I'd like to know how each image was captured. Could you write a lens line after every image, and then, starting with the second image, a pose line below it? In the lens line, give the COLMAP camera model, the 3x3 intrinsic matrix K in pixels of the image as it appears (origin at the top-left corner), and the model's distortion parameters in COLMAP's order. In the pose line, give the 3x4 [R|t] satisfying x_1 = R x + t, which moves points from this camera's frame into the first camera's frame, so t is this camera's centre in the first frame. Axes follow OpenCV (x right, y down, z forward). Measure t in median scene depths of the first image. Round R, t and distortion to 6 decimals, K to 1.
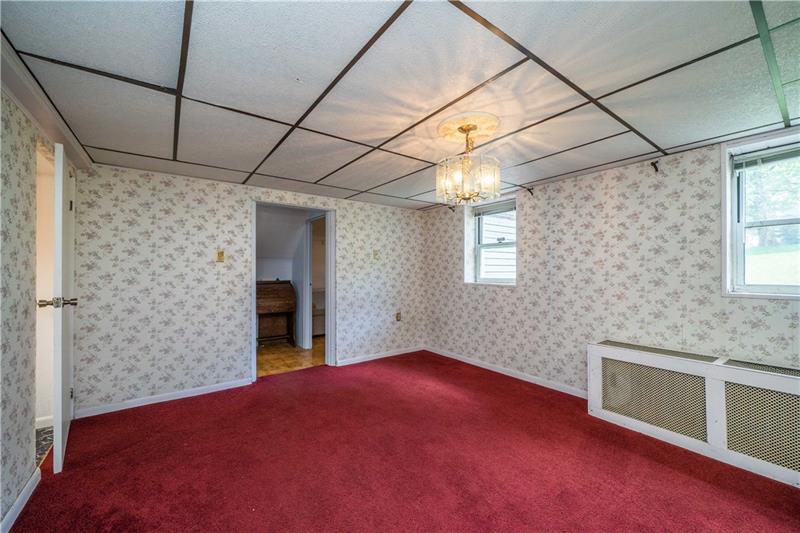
lens RADIAL K [[312.6, 0, 399.4], [0, 312.6, 269.1], [0, 0, 1]] dist [-0.006689, 0.002377]
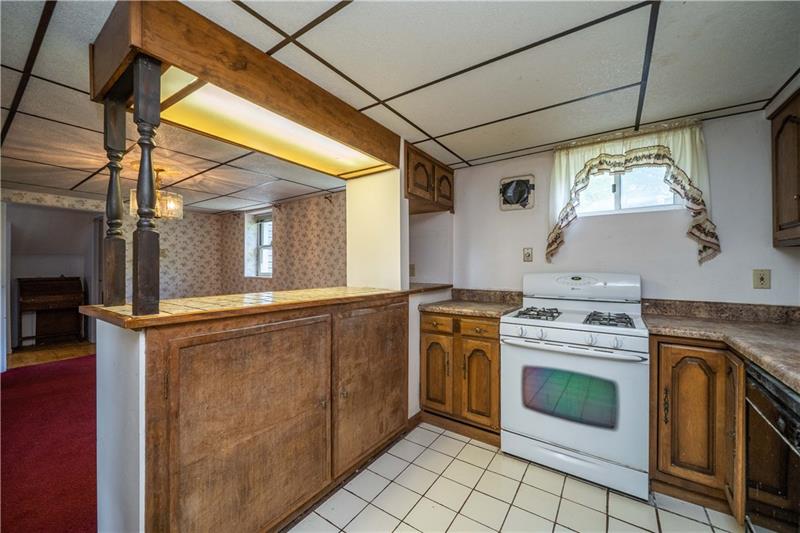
lens RADIAL K [[312.6, 0, 401.1], [0, 312.6, 264.4], [0, 0, 1]] dist [-0.006689, 0.002377]
pose [[0.946437, -0.001390, 0.322886, 0.391920], [0.002037, 0.999997, -0.001665, -0.000669], [-0.322882, 0.002234, 0.946437, -0.357341]]
